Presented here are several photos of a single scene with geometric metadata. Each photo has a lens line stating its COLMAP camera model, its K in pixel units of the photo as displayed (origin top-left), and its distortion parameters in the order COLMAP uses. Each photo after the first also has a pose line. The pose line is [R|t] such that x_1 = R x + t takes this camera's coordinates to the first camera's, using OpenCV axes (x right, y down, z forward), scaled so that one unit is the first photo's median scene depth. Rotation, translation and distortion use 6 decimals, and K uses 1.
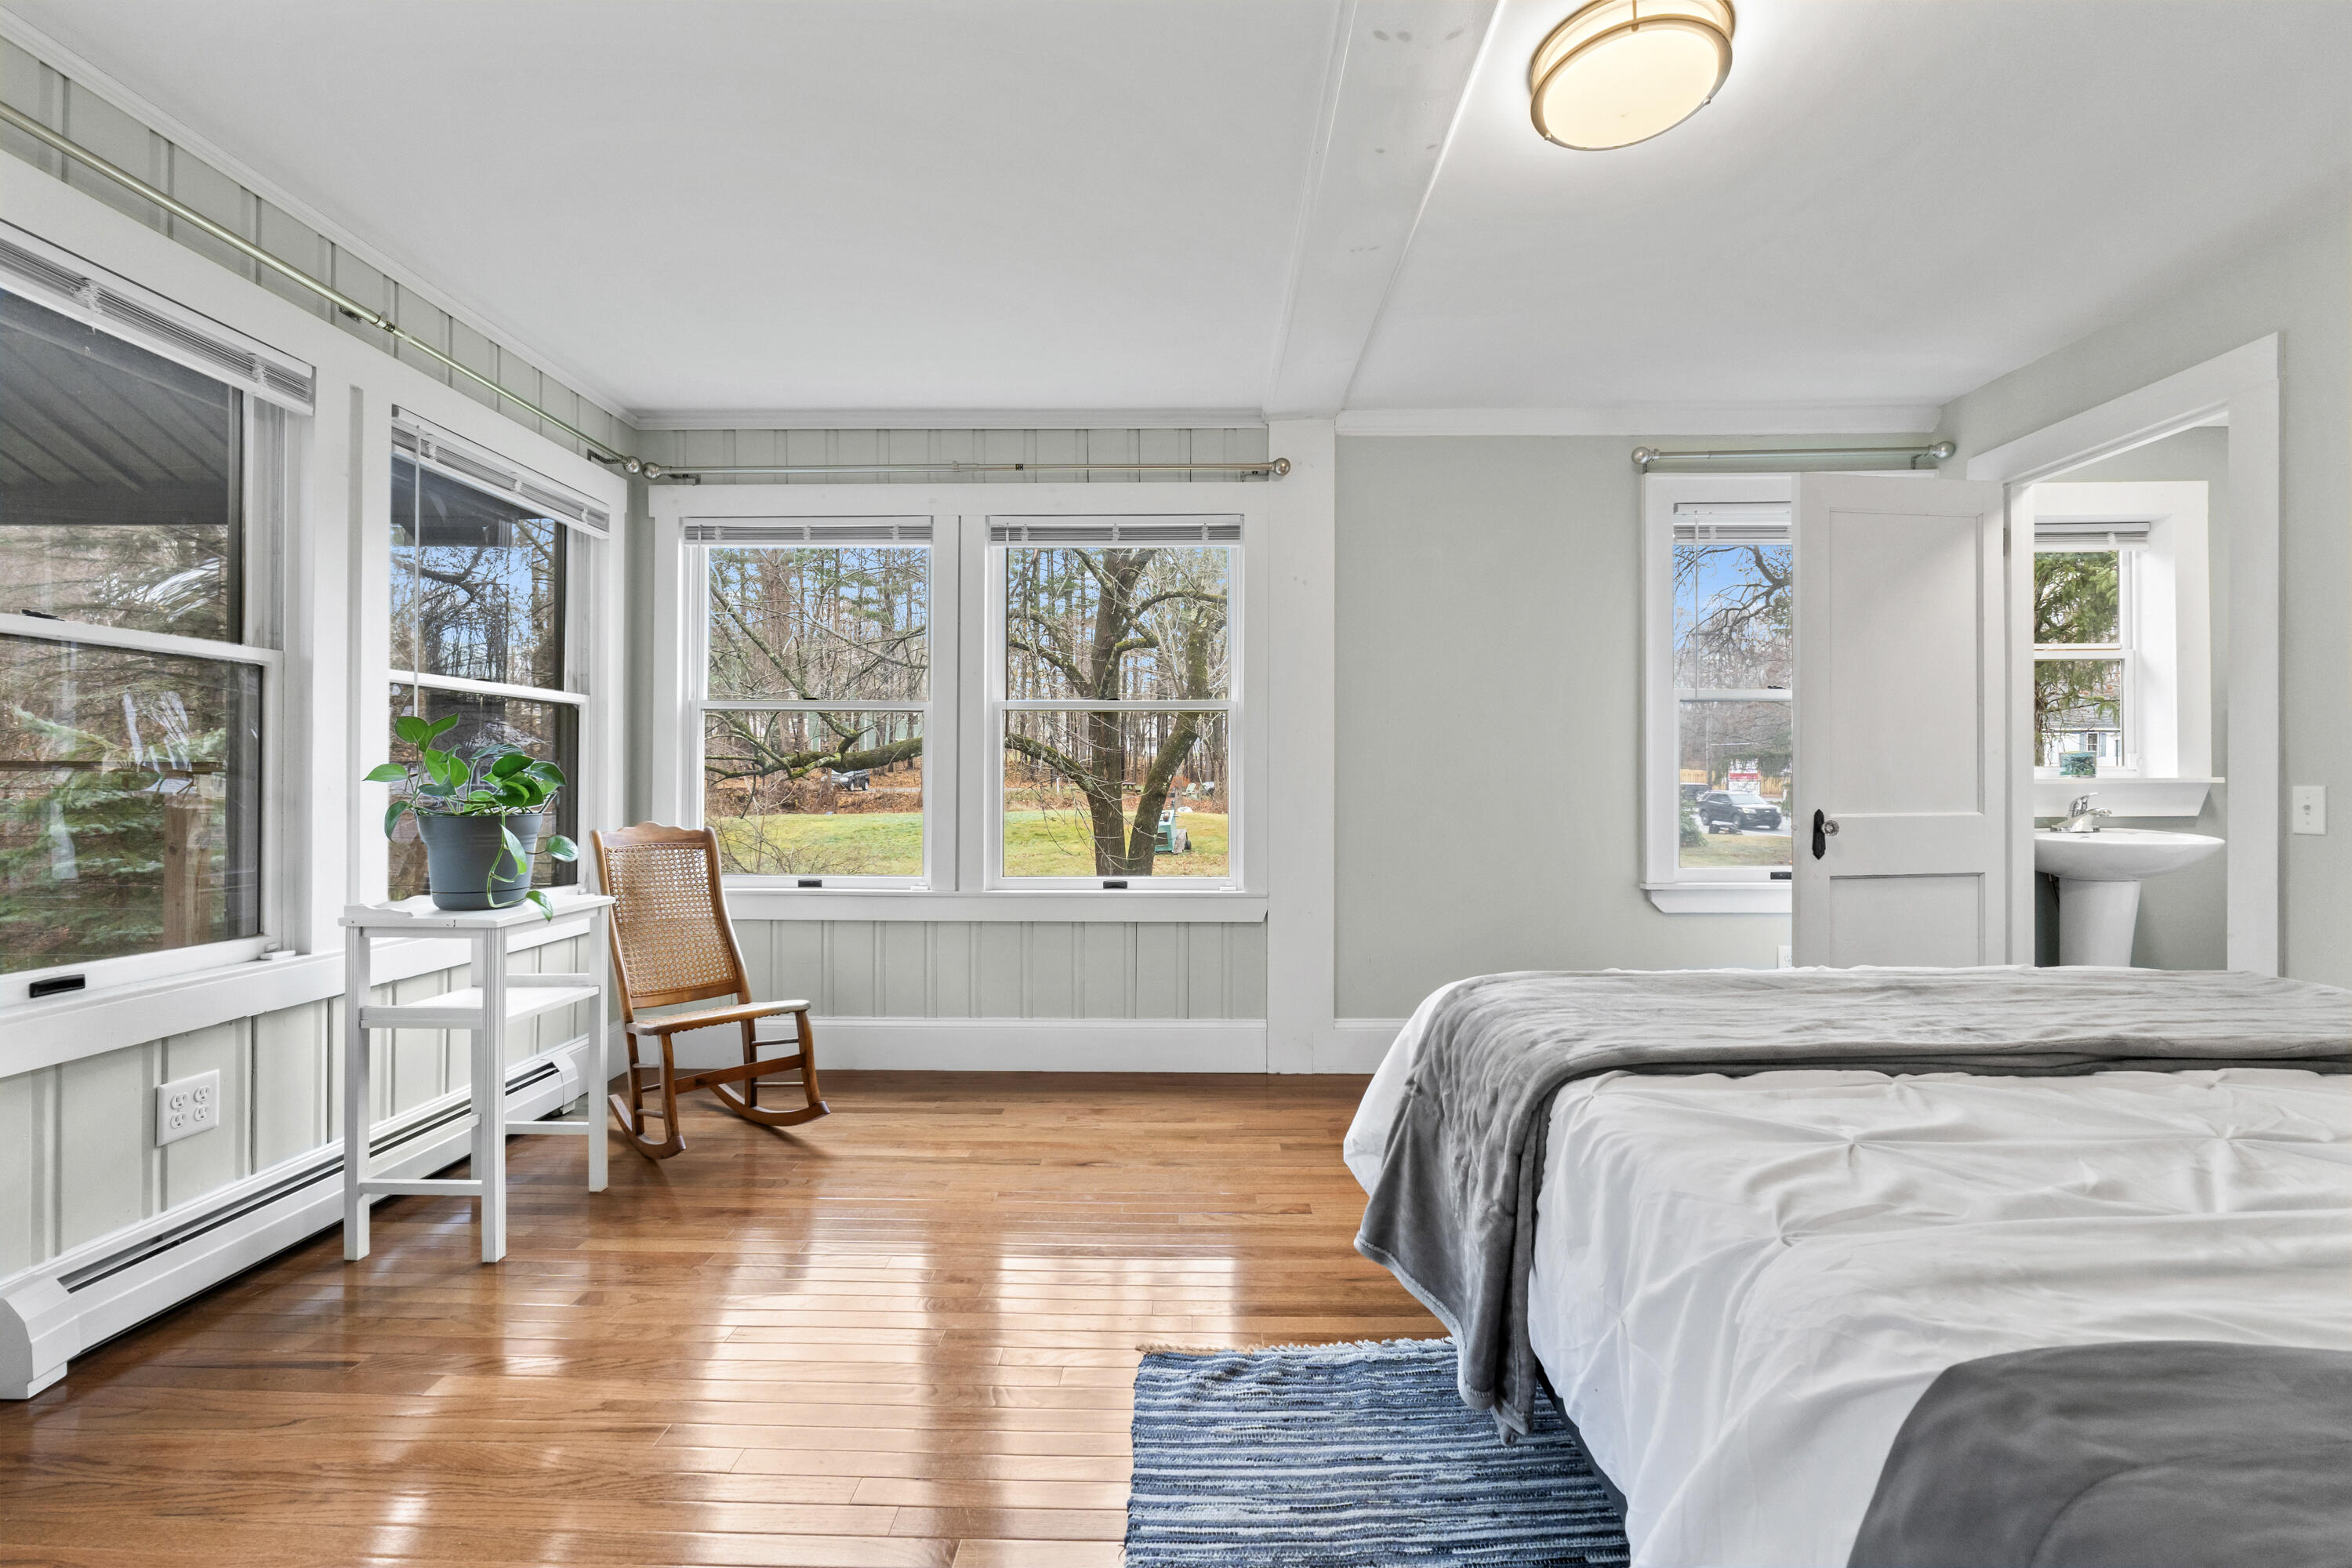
lens RADIAL K [[1009.3, 0, 1176.0], [0, 1009.3, 784.0], [0, 0, 1]] dist [-0.009927, 0.000274]
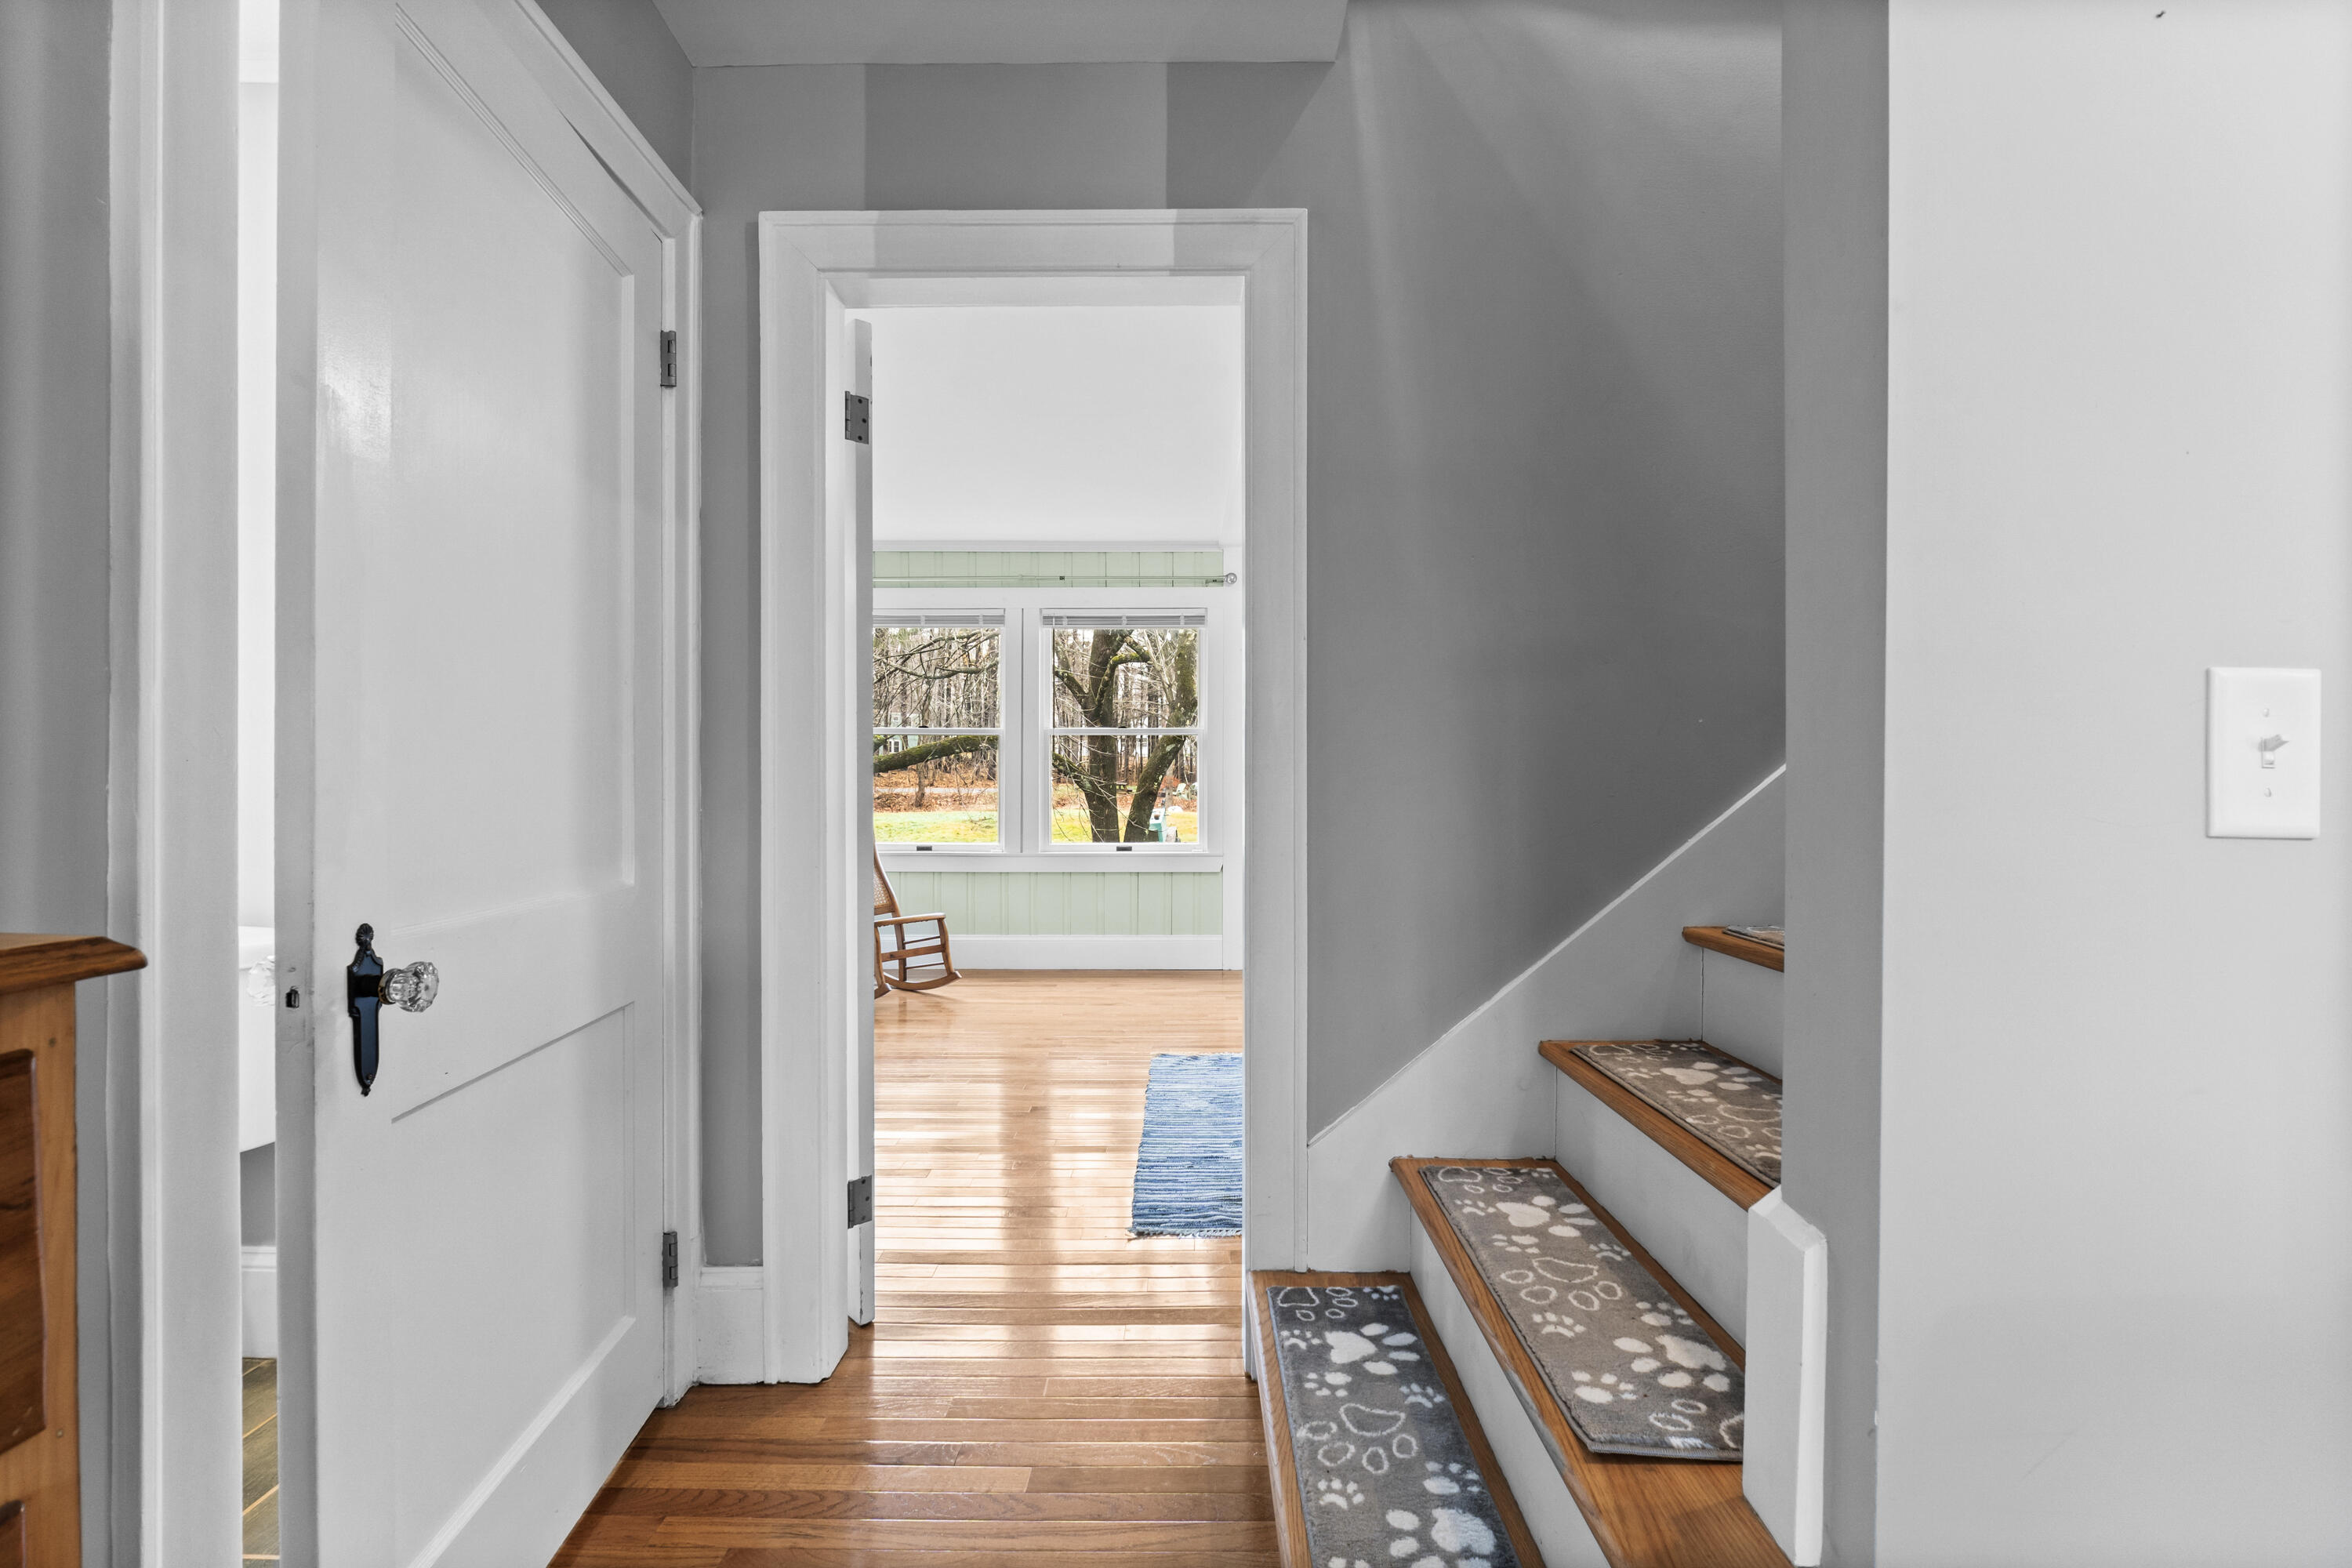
lens RADIAL K [[1009.3, 0, 1176.0], [0, 1009.3, 784.0], [0, 0, 1]] dist [-0.009927, 0.000274]
pose [[0.999957, -0.001229, 0.009245, 0.004135], [0.001229, 0.999999, -0.000010, 0.000739], [-0.009245, 0.000021, 0.999957, -0.531623]]
